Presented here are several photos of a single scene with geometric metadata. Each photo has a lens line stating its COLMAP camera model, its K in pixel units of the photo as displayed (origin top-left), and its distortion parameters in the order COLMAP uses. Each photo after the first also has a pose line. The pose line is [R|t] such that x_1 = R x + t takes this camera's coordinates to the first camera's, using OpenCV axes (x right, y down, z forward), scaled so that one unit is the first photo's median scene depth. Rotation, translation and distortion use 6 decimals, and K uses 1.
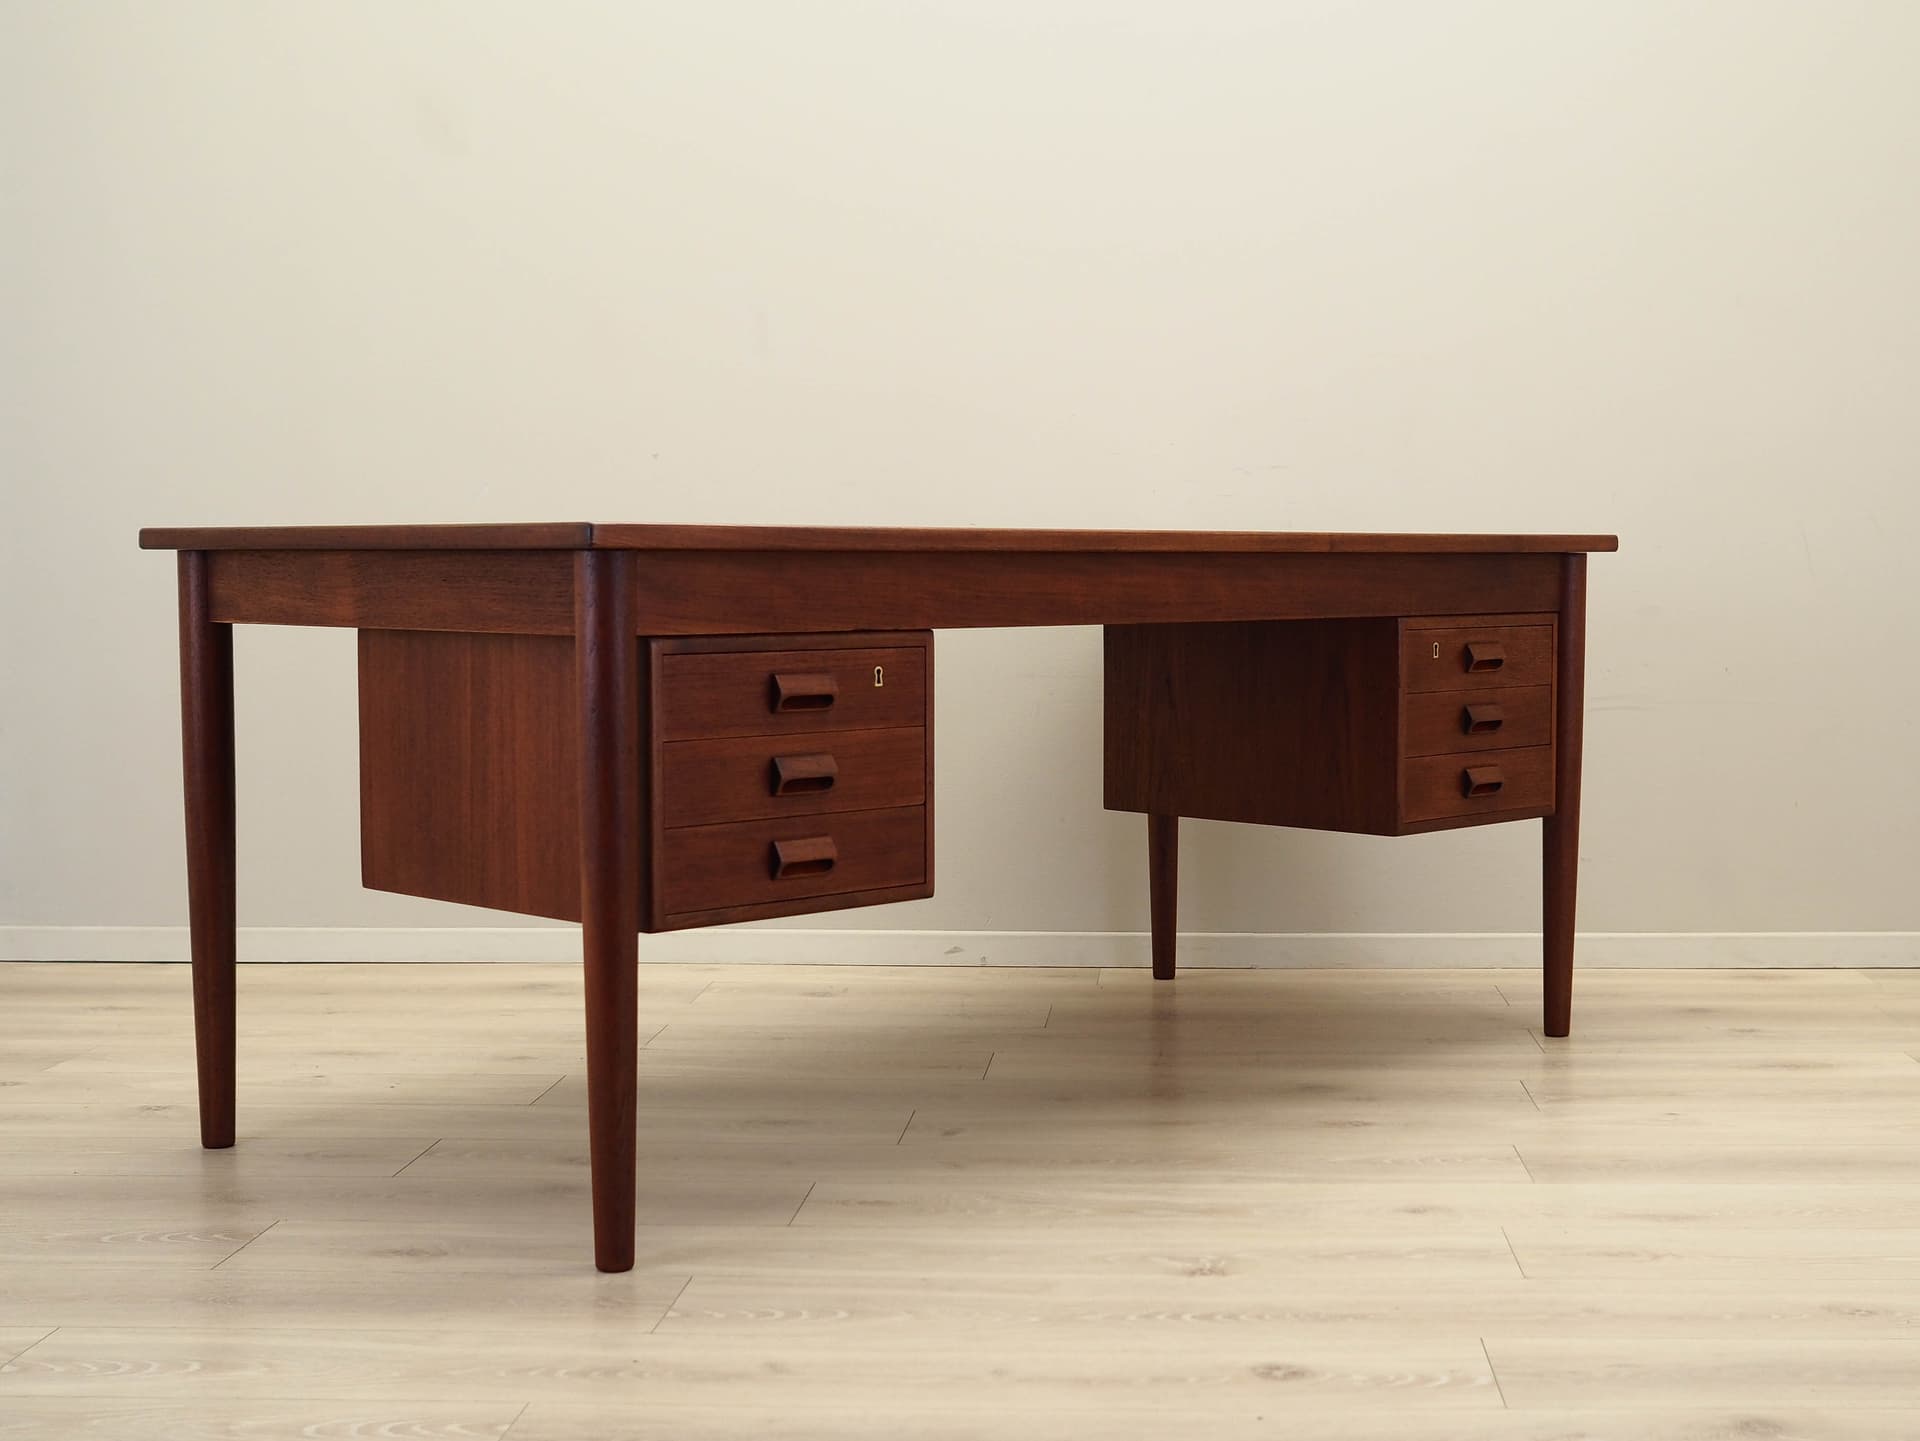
lens RADIAL K [[2460.8, 0, 960.0], [0, 2460.8, 720.5], [0, 0, 1]] dist [-0.027823, -0.008596]
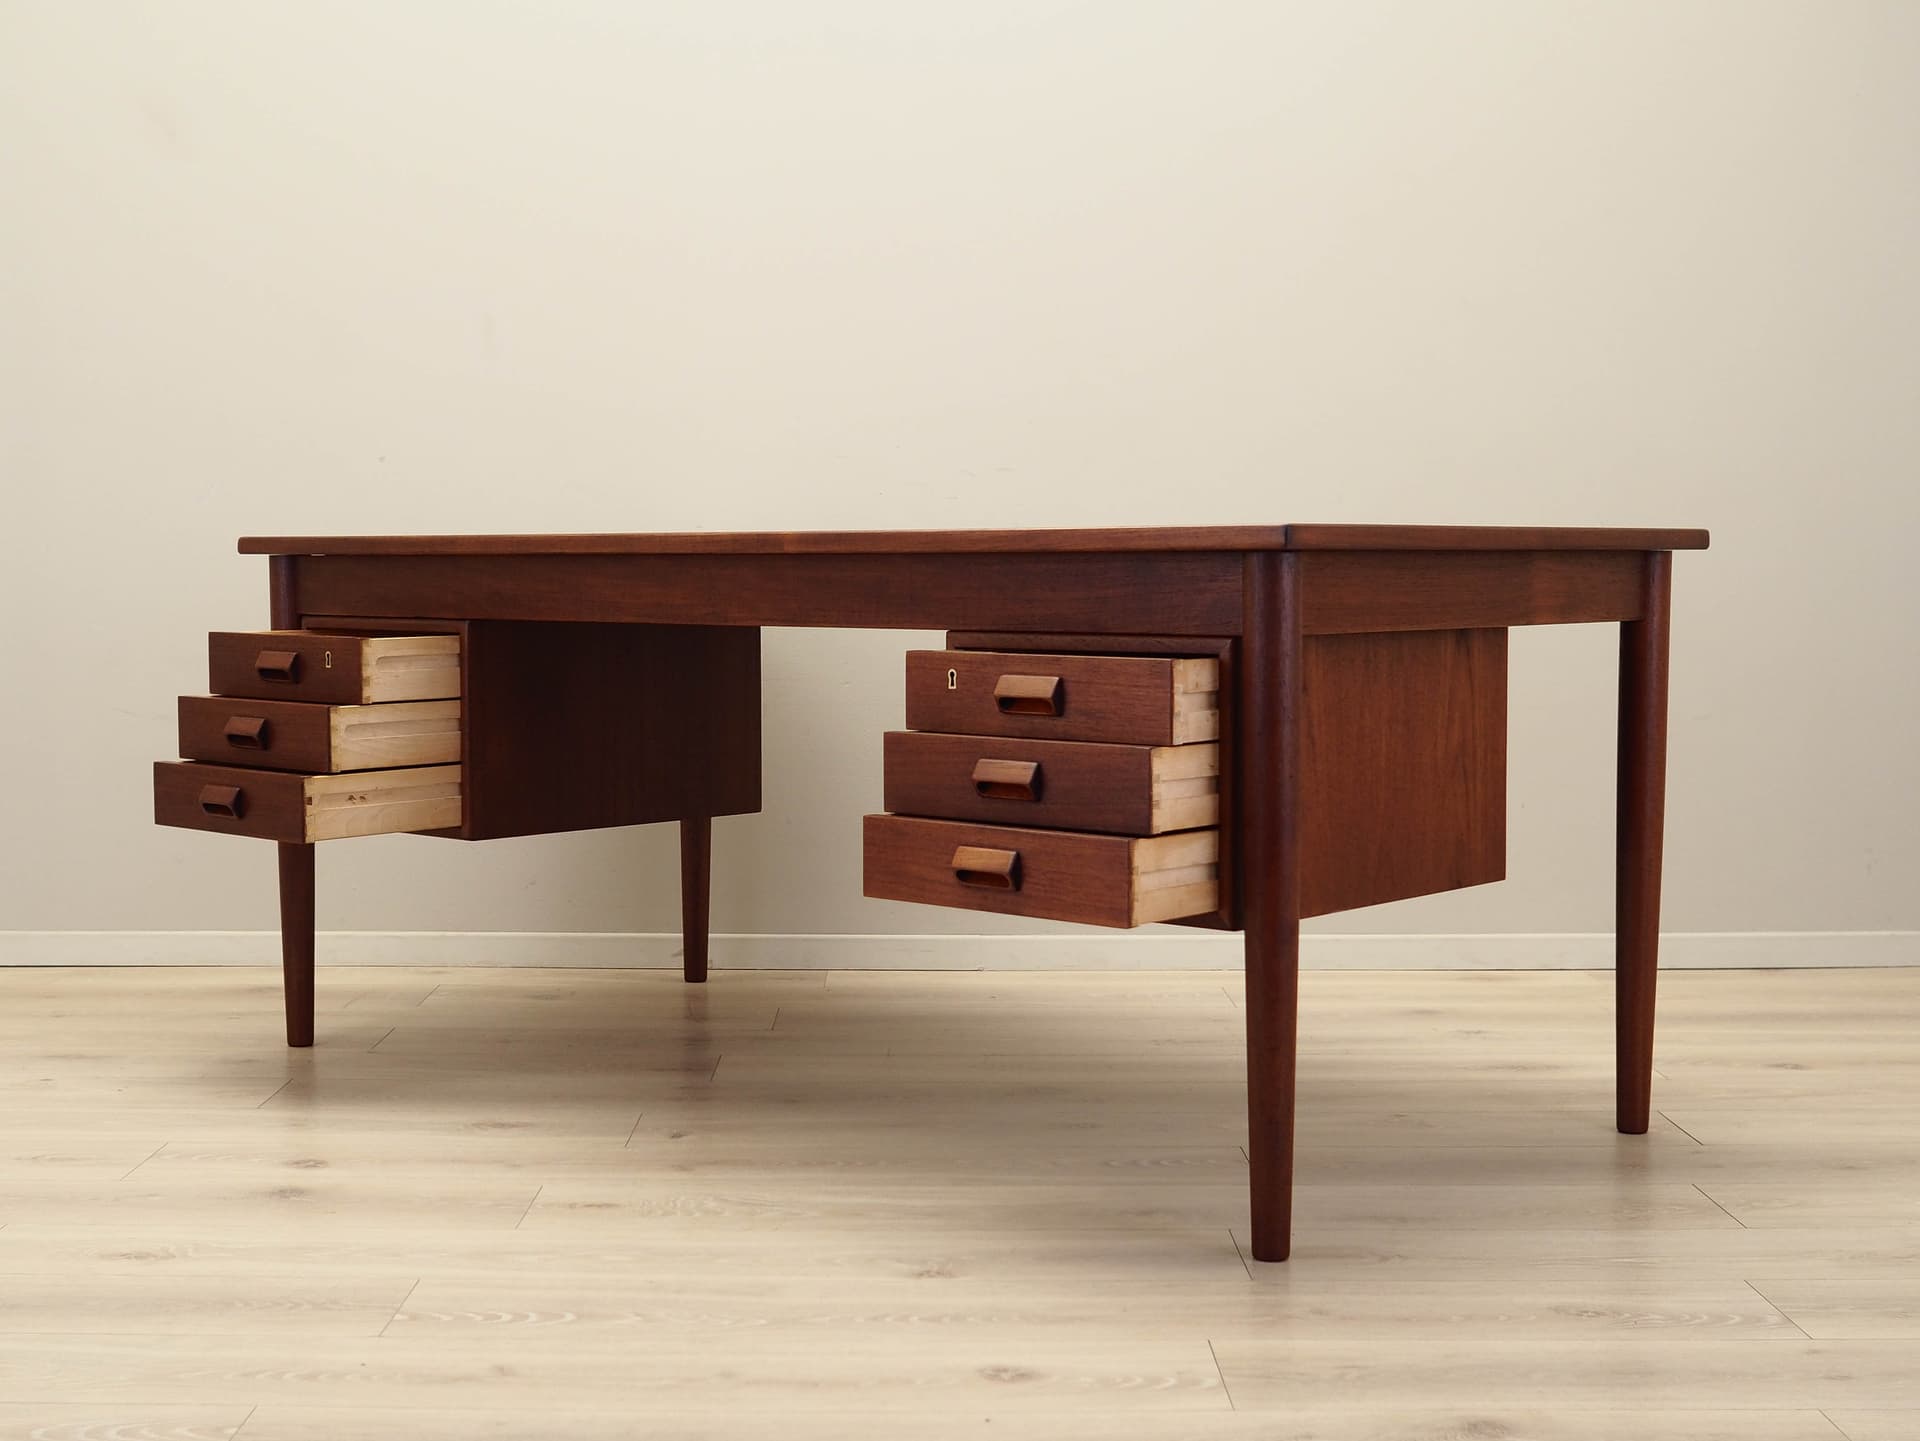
lens RADIAL K [[2460.8, 0, 960.0], [0, 2460.8, 720.5], [0, 0, 1]] dist [-0.027823, -0.008596]
pose [[0.999971, -0.001480, 0.007419, 0.104036], [0.001489, 0.999998, -0.001206, 0.000255], [-0.007417, 0.001217, 0.999972, -0.001076]]
